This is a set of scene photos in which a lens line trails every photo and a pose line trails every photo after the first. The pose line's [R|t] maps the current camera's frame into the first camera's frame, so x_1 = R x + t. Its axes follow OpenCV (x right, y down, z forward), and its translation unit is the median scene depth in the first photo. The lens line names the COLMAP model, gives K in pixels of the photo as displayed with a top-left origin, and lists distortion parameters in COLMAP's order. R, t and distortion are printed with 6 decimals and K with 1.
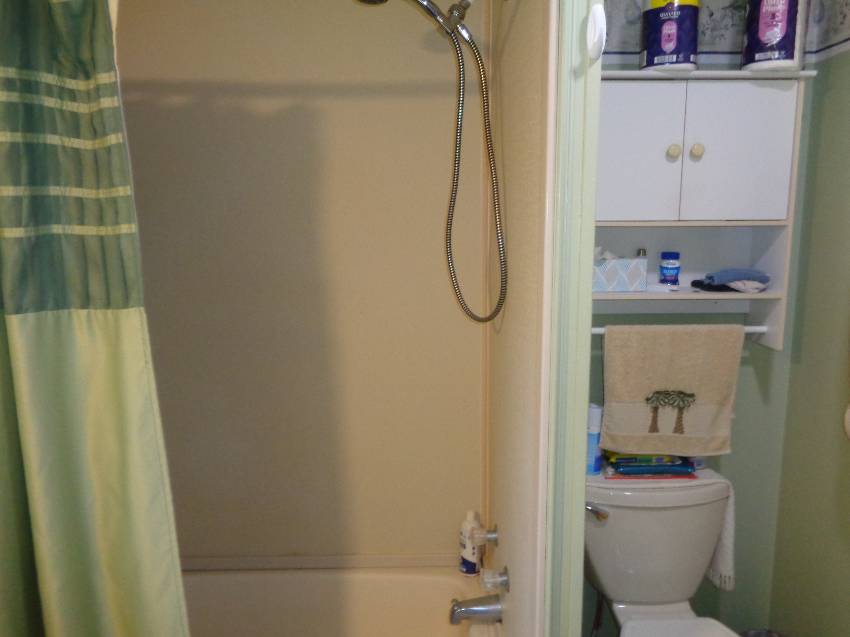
lens RADIAL K [[633.7, 0, 425.0], [0, 633.7, 318.5], [0, 0, 1]] dist [-0.004710, 0.001765]
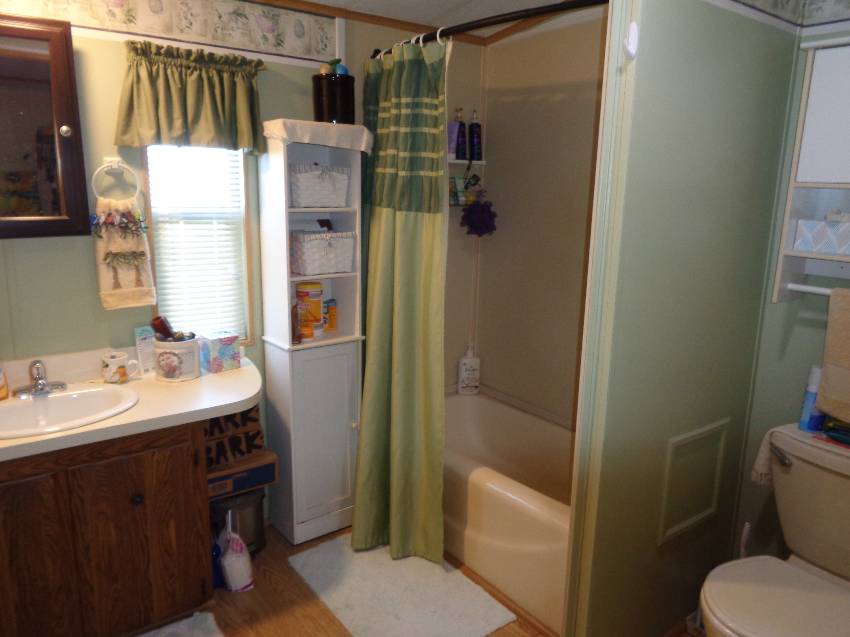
lens RADIAL K [[628.3, 0, 425.0], [0, 628.3, 318.5], [0, 0, 1]] dist [-0.006726, 0.001042]
pose [[0.584222, 0.195988, -0.787574, 1.178453], [-0.164181, 0.978881, 0.121805, 0.075942], [0.794814, 0.058143, 0.604062, -0.218516]]
